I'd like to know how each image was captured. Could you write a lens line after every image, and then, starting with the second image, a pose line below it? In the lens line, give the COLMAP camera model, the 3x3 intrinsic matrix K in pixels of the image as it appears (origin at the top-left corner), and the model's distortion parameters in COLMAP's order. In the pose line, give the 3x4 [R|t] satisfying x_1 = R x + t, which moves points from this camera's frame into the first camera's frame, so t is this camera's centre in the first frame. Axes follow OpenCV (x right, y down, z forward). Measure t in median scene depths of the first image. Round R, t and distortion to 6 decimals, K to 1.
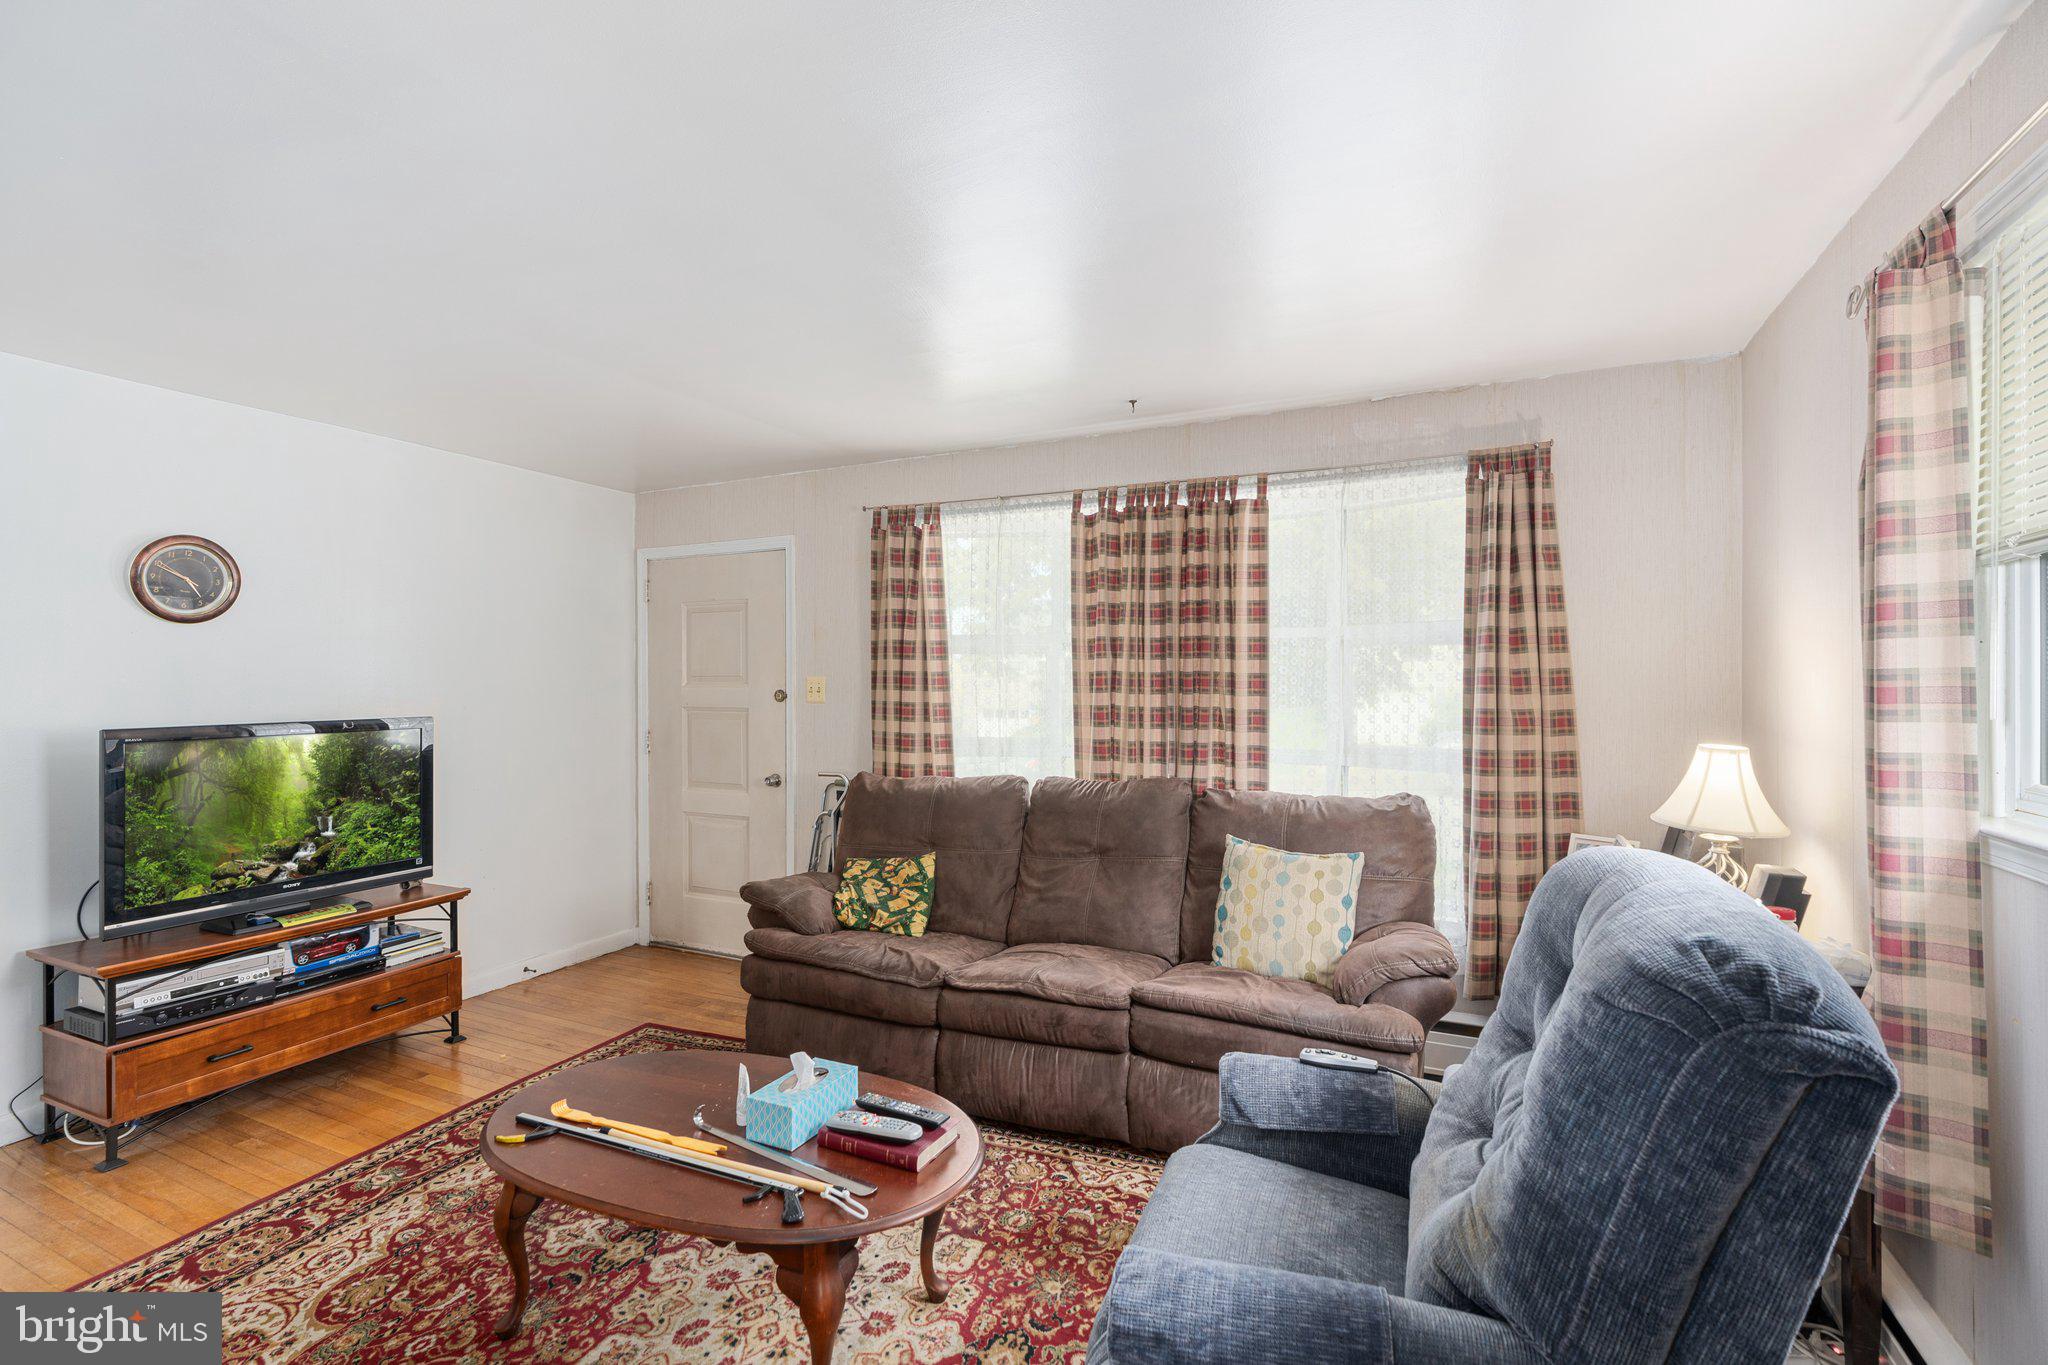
lens RADIAL K [[926.7, 0, 1024.0], [0, 926.7, 682.5], [0, 0, 1]] dist [-0.000524, -0.000183]
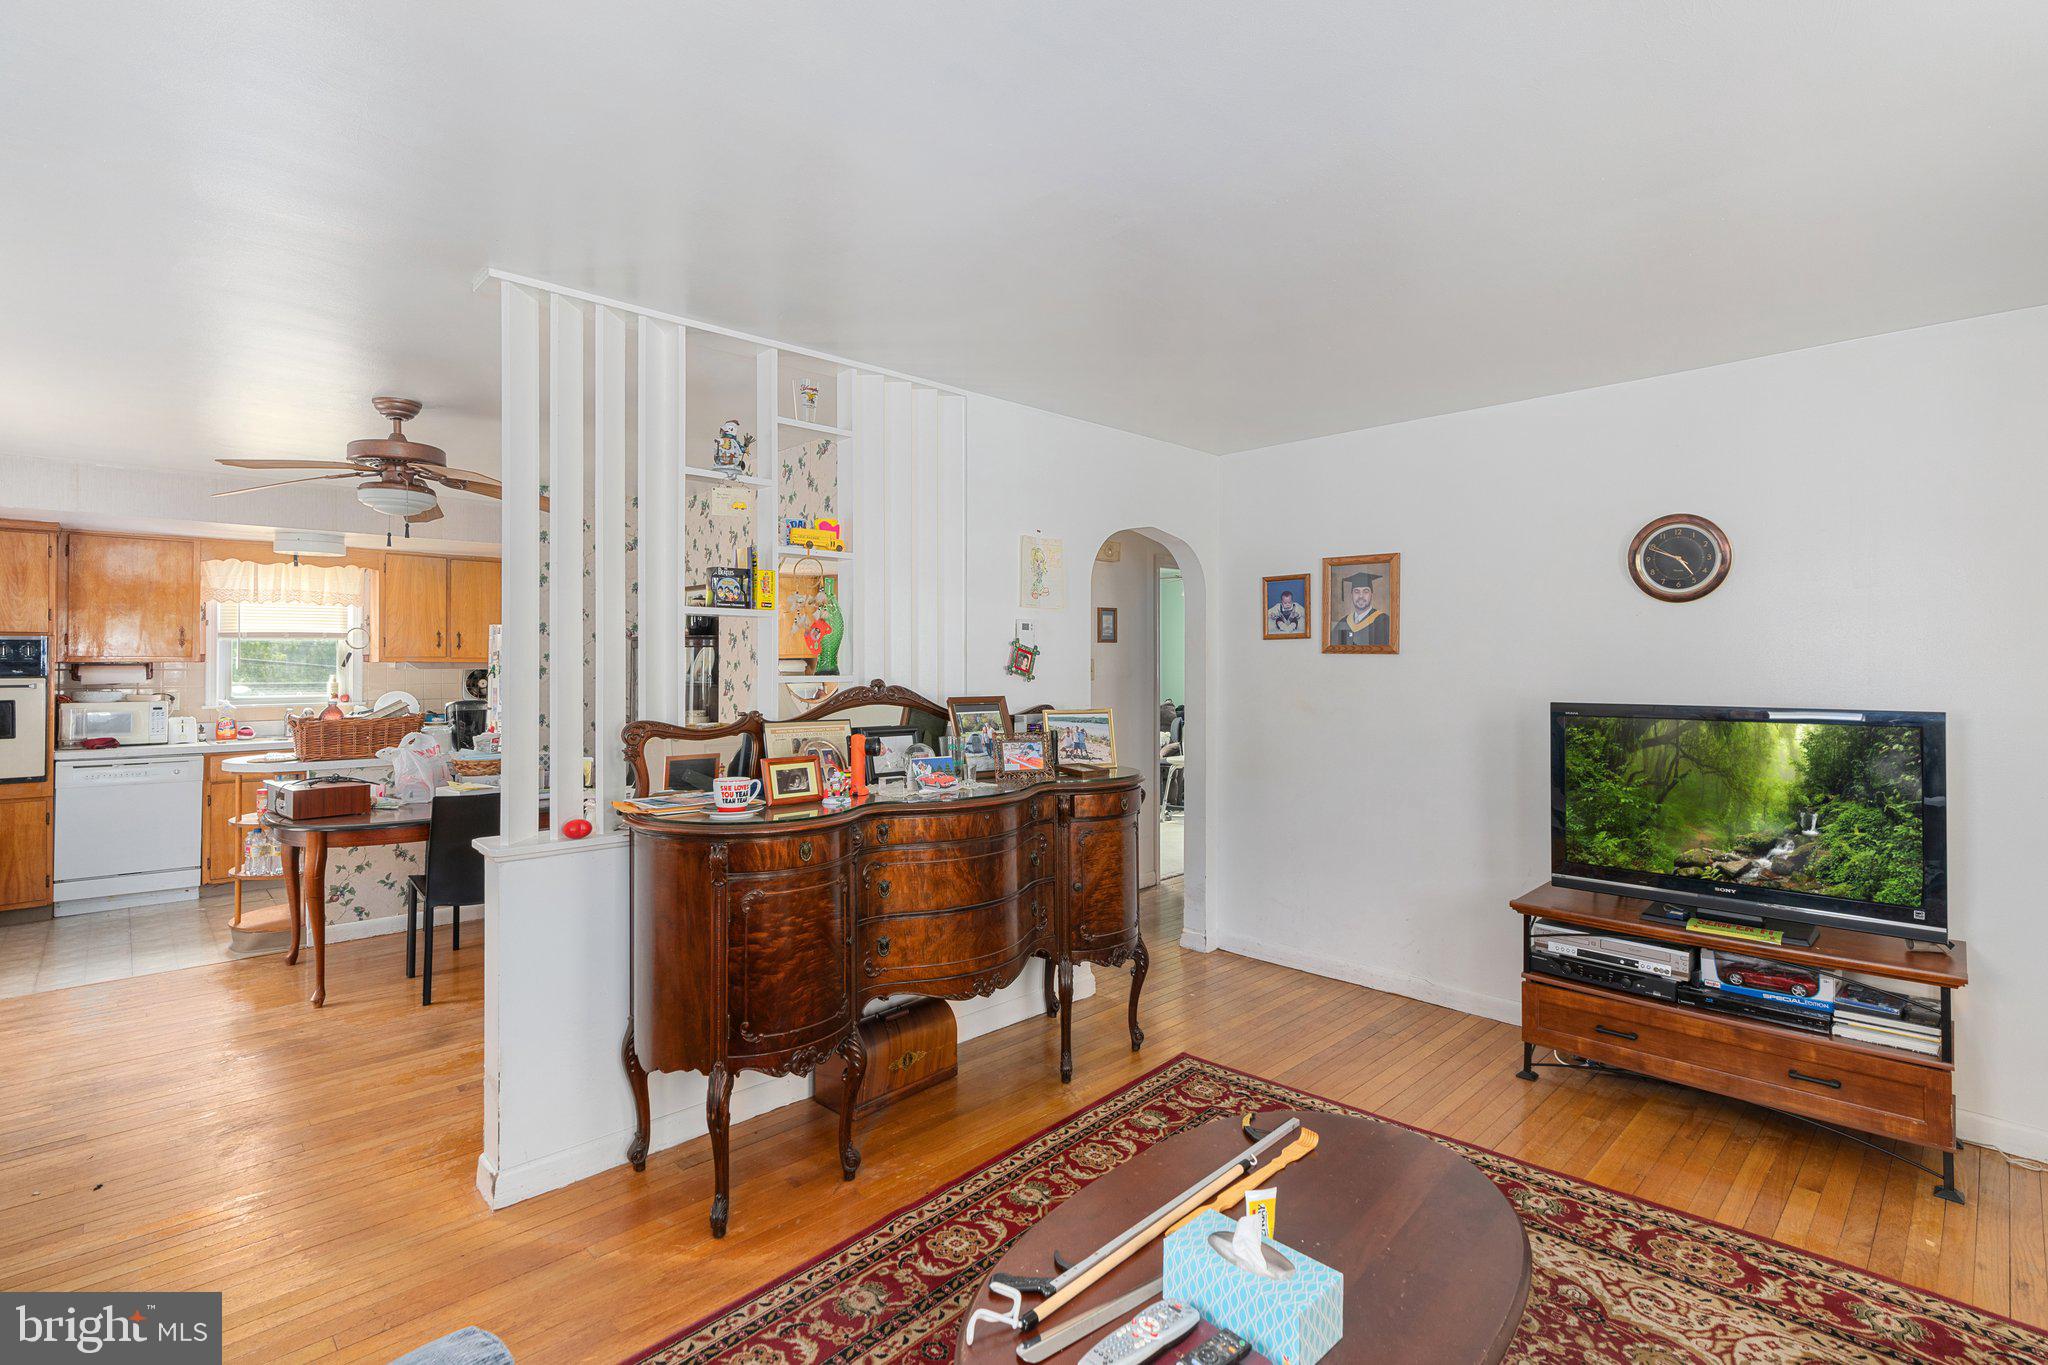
lens RADIAL K [[926.7, 0, 1024.0], [0, 926.7, 682.5], [0, 0, 1]] dist [-0.000524, -0.000183]
pose [[-0.359913, 0.022770, -0.932708, 0.285404], [0.008833, 0.999741, 0.020998, -0.005359], [0.932944, -0.000681, -0.360020, 0.717320]]
